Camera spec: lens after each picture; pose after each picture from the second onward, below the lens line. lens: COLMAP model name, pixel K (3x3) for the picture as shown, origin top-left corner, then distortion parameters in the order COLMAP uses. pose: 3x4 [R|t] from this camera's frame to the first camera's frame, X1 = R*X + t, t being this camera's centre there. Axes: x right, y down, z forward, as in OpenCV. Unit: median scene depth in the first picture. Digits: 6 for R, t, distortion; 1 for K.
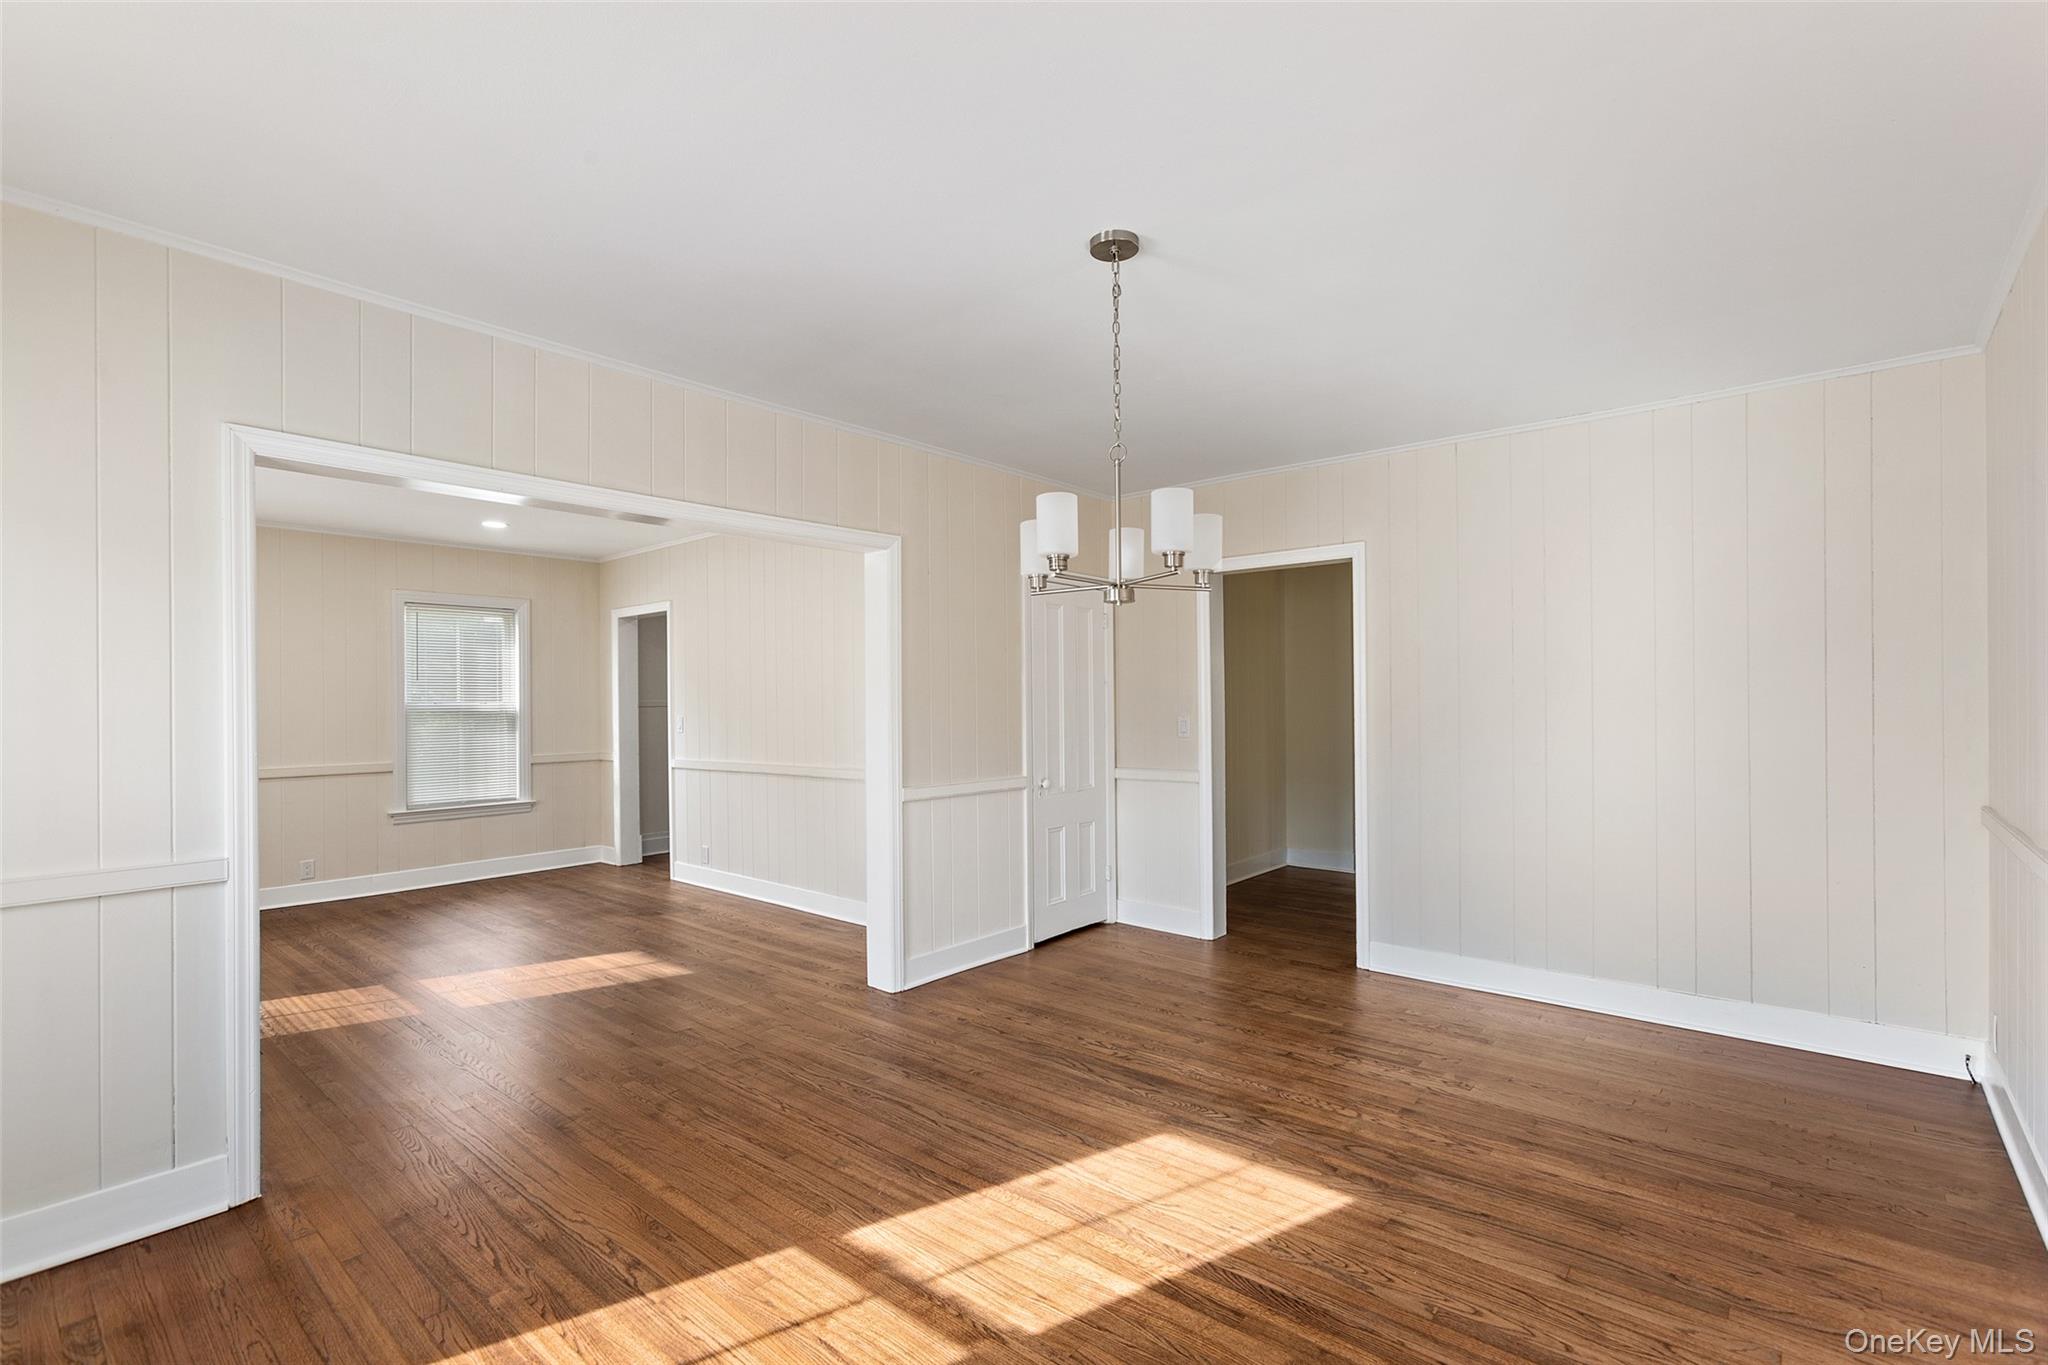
lens RADIAL K [[936.6, 0, 997.3], [0, 936.6, 691.0], [0, 0, 1]] dist [-0.023940, 0.013508]
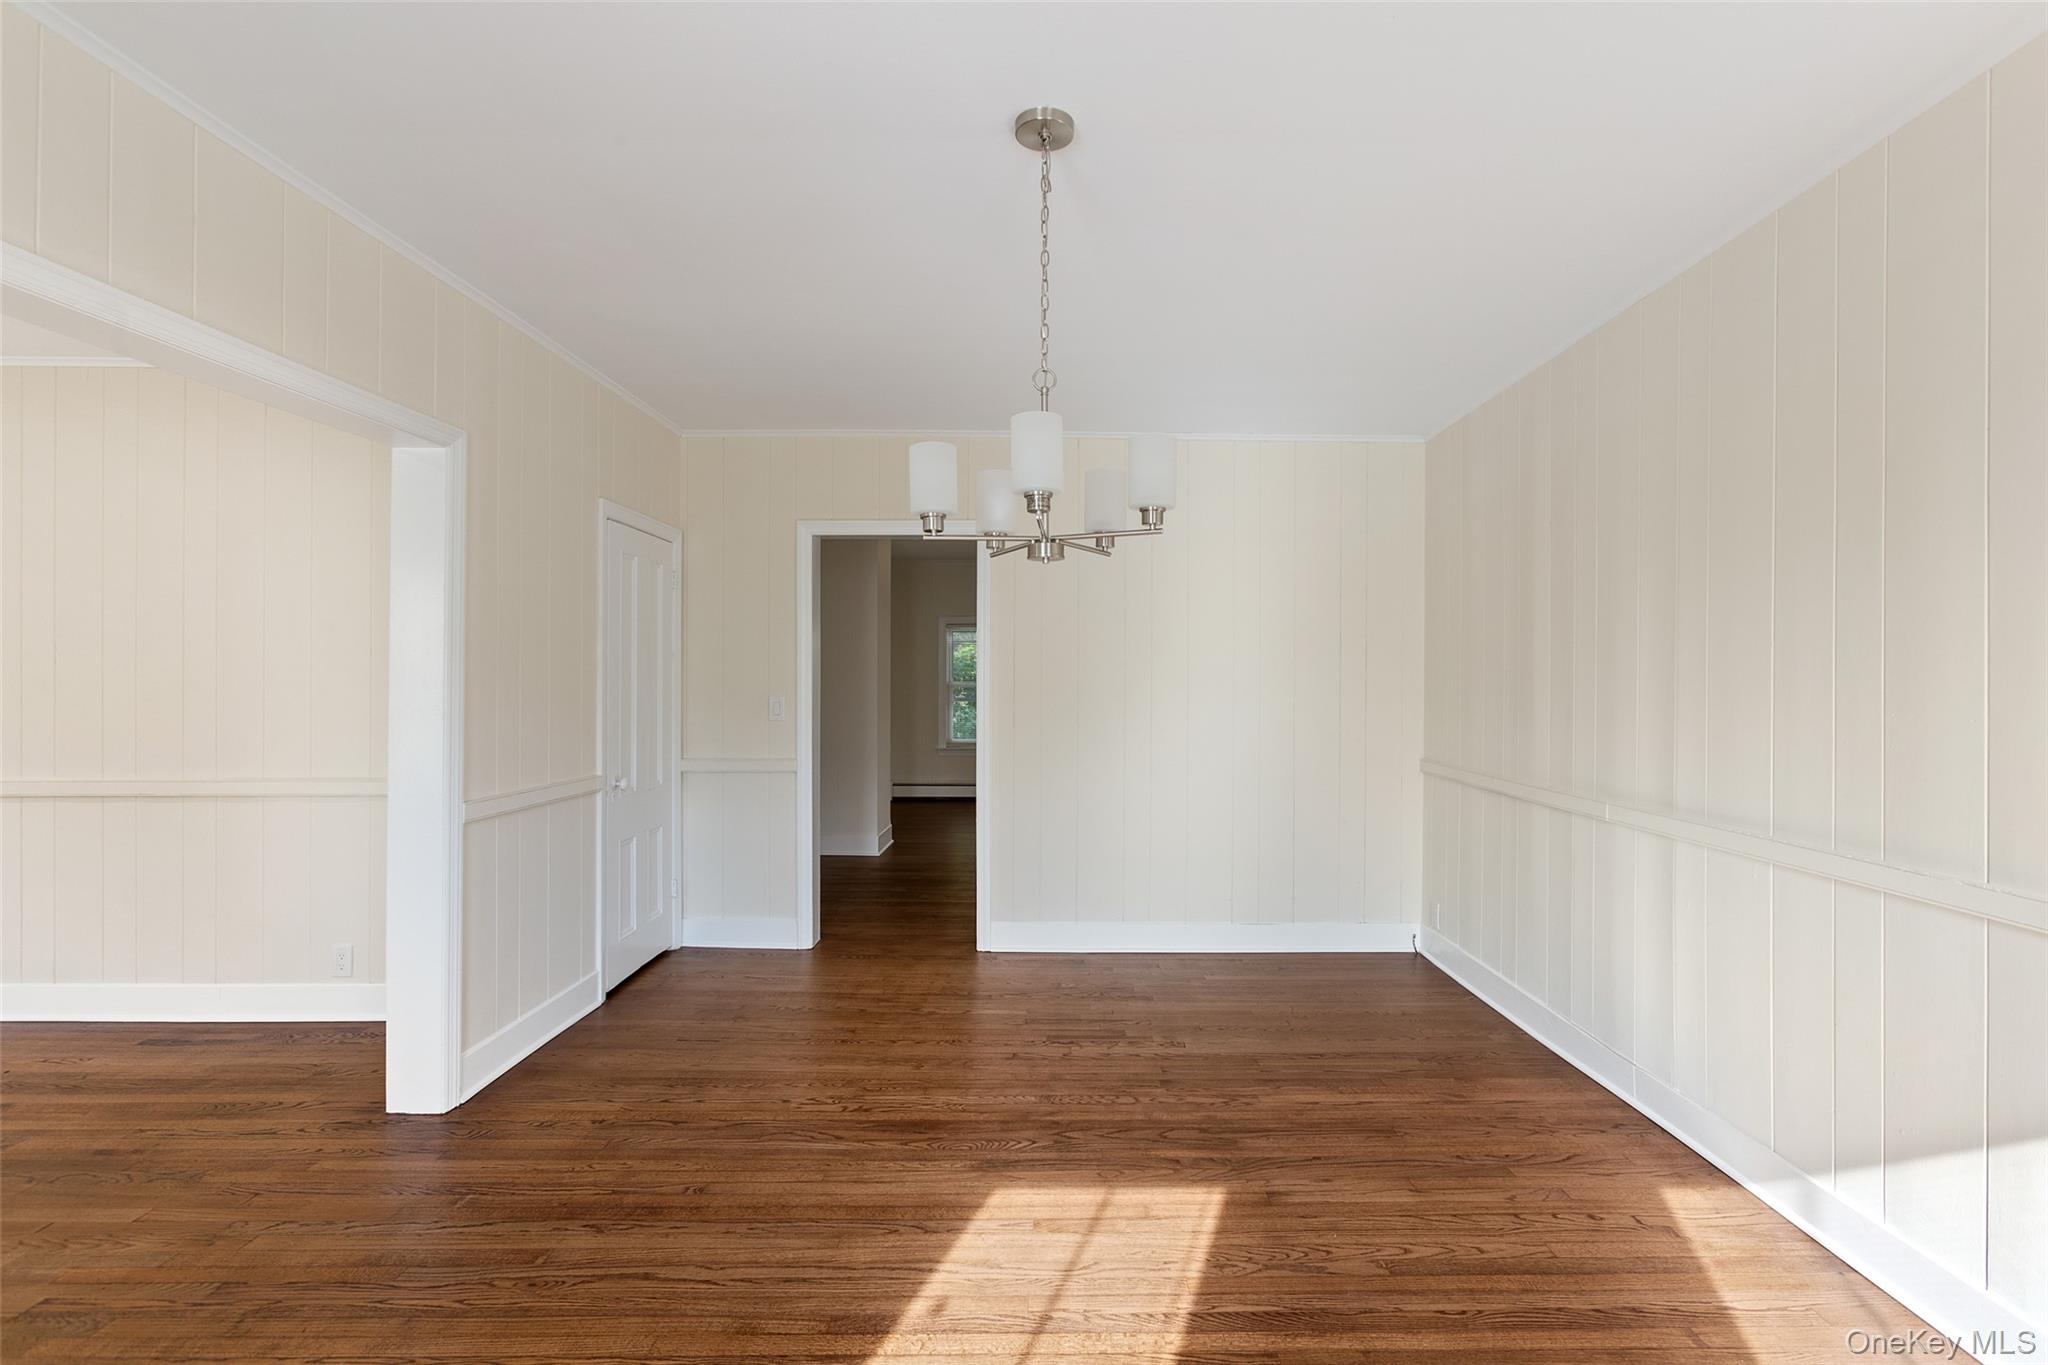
lens RADIAL K [[947.0, 0, 1055.1], [0, 947.0, 668.0], [0, 0, 1]] dist [-0.020596, 0.012959]
pose [[0.741723, 0.019696, 0.670417, -0.315275], [-0.017780, 0.999795, -0.009701, 0.007209], [-0.670470, -0.004724, 0.741921, 0.277691]]
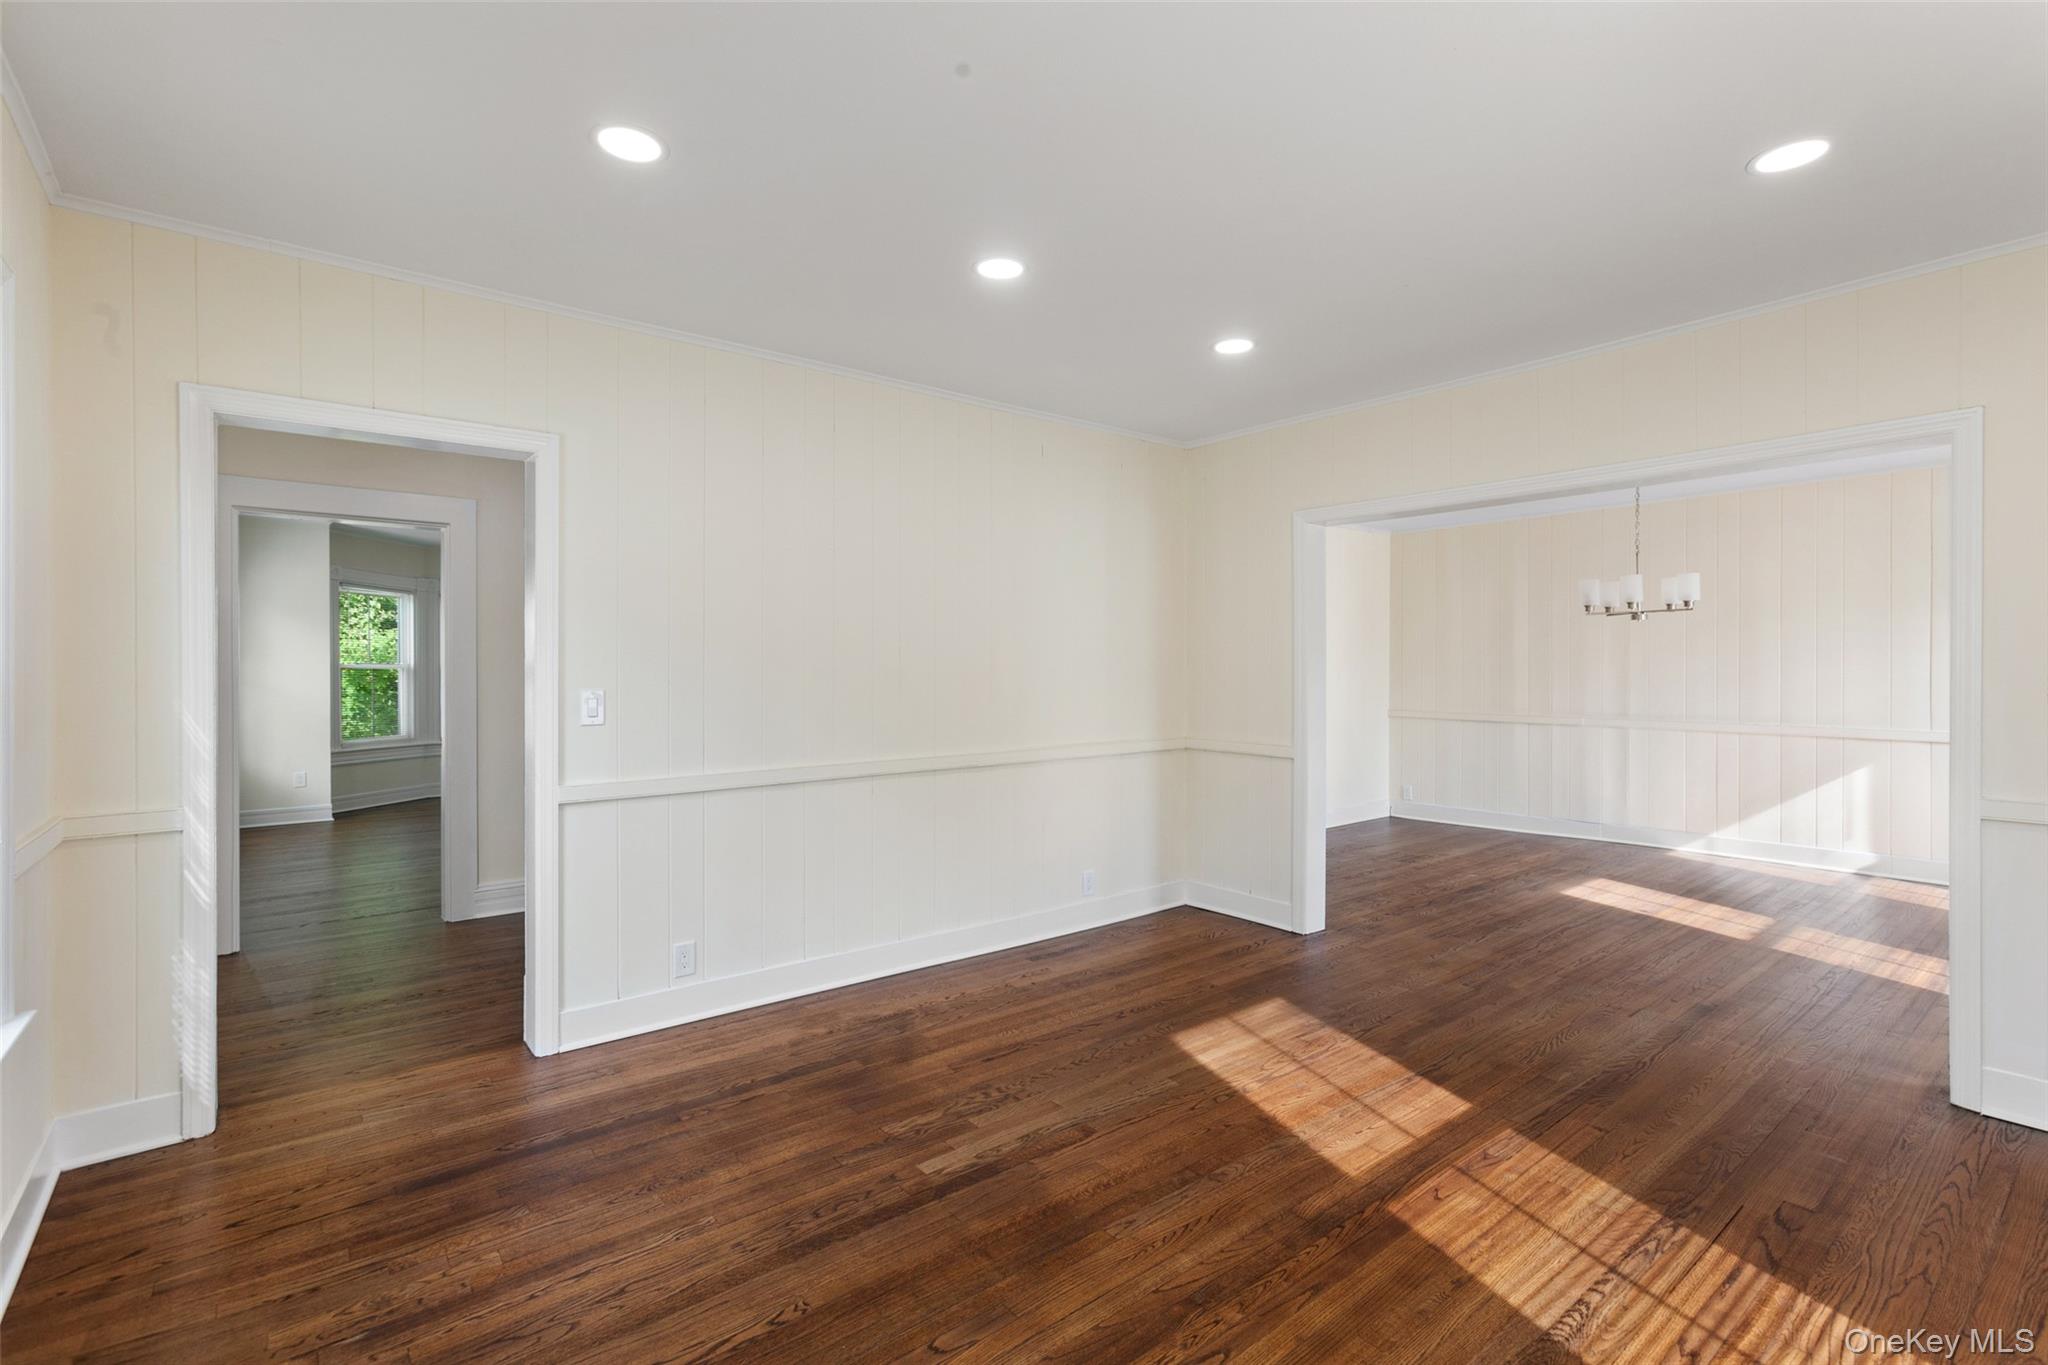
lens RADIAL K [[947.0, 0, 1055.1], [0, 947.0, 668.0], [0, 0, 1]] dist [-0.020596, 0.012959]
pose [[0.153599, 0.006802, 0.988110, -1.641208], [-0.010699, 0.999929, -0.005220, 0.032888], [-0.988075, -0.009770, 0.153661, 1.492377]]
